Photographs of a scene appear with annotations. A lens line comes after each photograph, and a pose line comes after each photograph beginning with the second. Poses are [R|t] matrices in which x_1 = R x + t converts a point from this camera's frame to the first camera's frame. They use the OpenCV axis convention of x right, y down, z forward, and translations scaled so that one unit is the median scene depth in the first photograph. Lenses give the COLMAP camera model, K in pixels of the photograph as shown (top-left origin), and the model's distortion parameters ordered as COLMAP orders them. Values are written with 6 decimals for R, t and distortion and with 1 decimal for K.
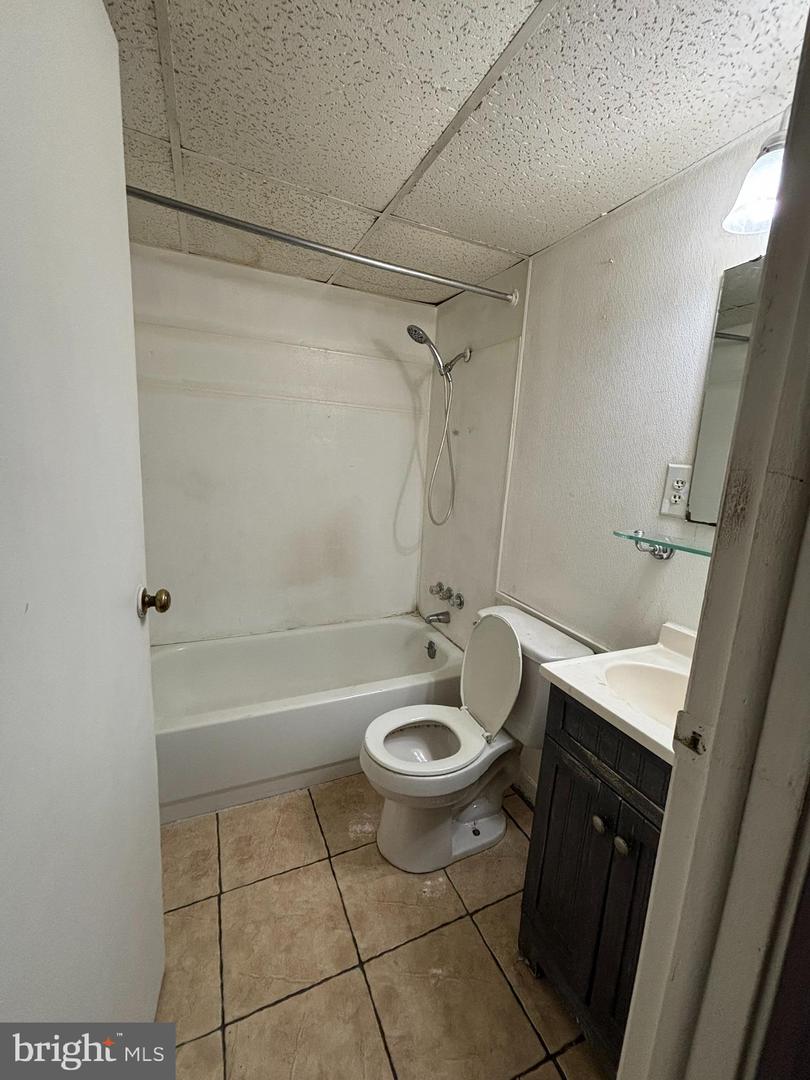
lens RADIAL K [[437.0, 0, 407.1], [0, 437.0, 534.2], [0, 0, 1]] dist [0.001892, 0.000347]
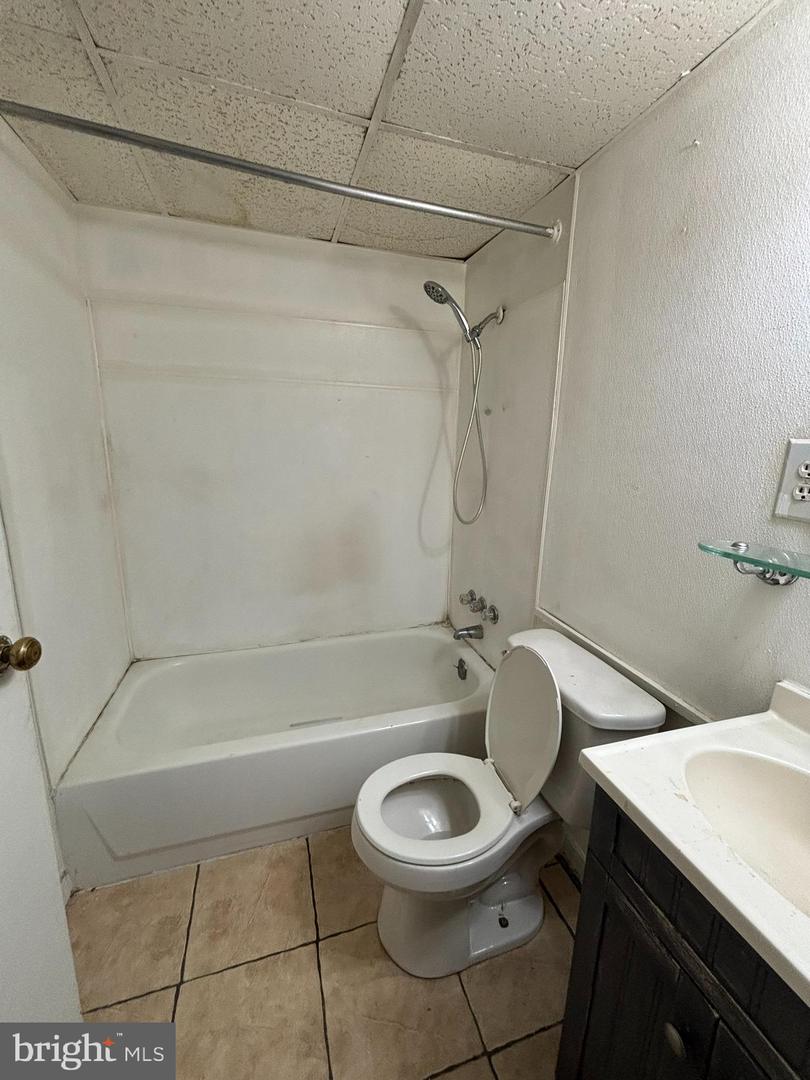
lens RADIAL K [[437.1, 0, 408.4], [0, 437.1, 534.5], [0, 0, 1]] dist [-0.000971, 0.001067]
pose [[0.992454, -0.006661, -0.122439, 0.086096], [0.009760, 0.999647, 0.024722, -0.030917], [0.122231, -0.025730, 0.992168, 0.213192]]
